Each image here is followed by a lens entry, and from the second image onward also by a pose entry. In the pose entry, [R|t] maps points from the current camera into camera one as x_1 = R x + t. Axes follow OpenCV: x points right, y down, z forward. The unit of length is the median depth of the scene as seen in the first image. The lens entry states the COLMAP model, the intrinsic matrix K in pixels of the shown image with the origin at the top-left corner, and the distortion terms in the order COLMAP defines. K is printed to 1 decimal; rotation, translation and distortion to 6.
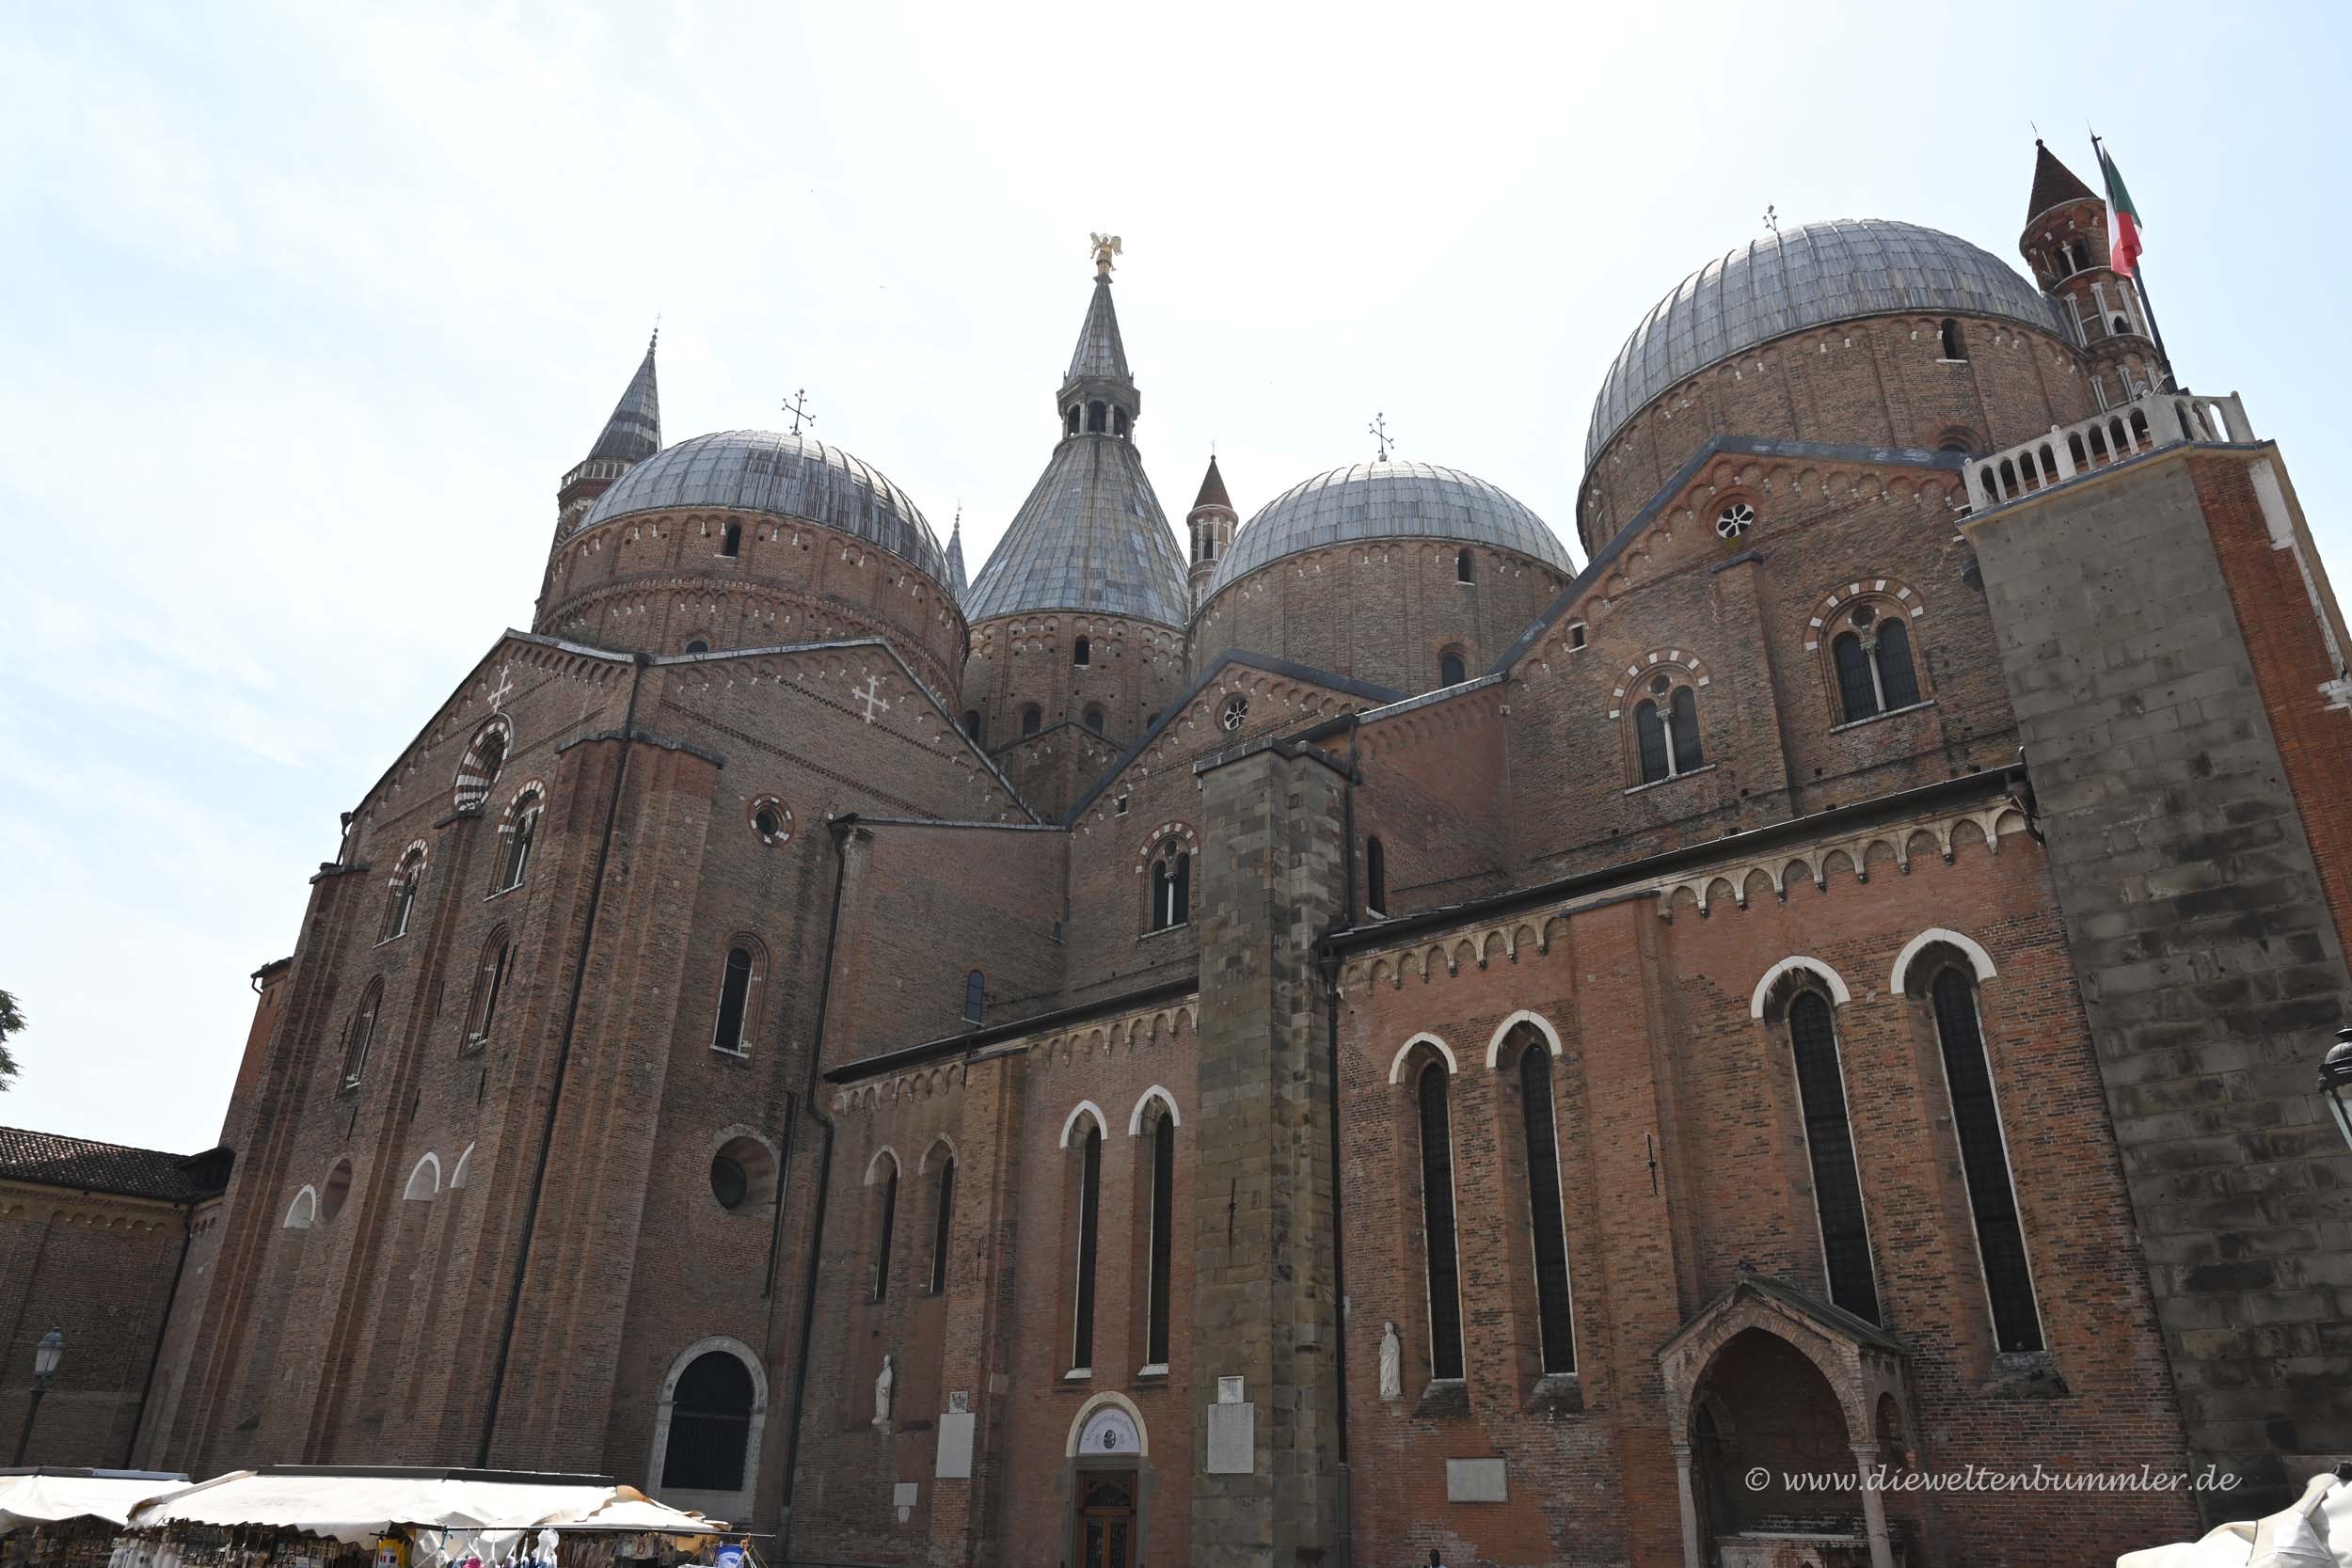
lens RADIAL K [[1557.4, 0, 1176.0], [0, 1557.4, 784.0], [0, 0, 1]] dist [-0.000739, -0.000581]
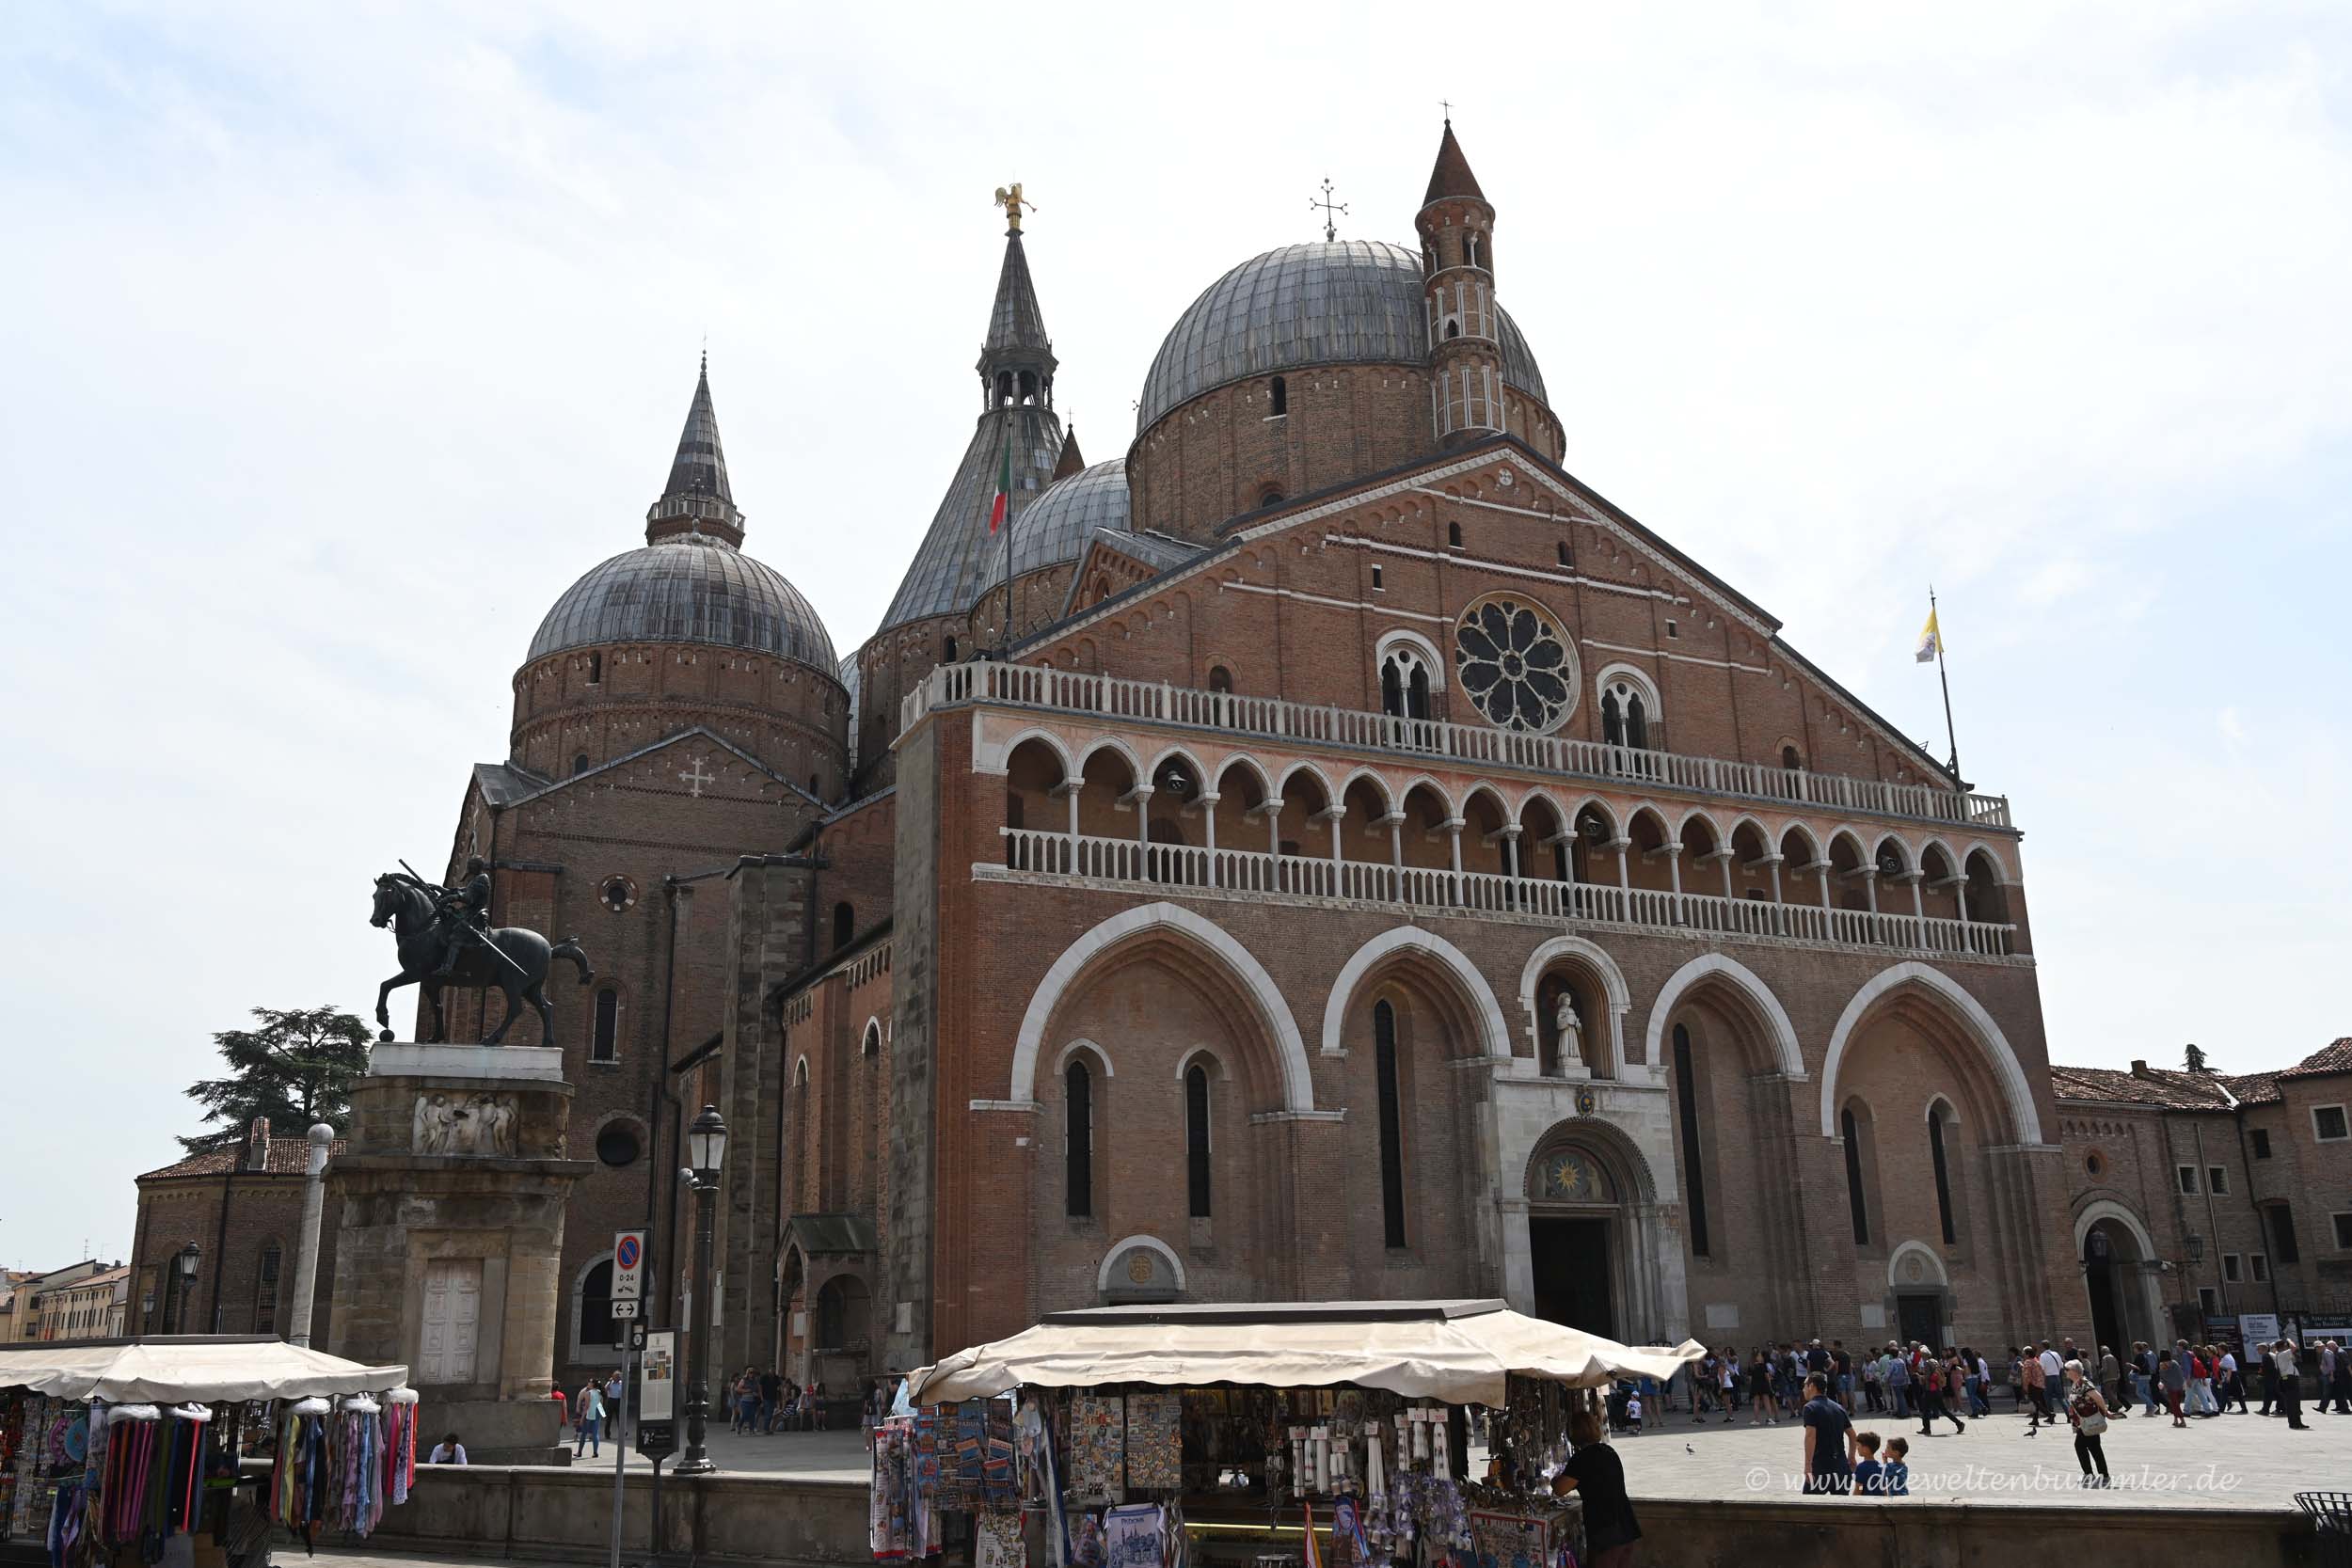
lens RADIAL K [[1971.3, 0, 1176.0], [0, 1971.3, 784.0], [0, 0, 1]] dist [0.001286, -0.000874]
pose [[0.913488, -0.149743, -0.378308, 0.904407], [0.208895, 0.970516, 0.120260, -0.184739], [0.349146, -0.188883, 0.917835, -0.445901]]
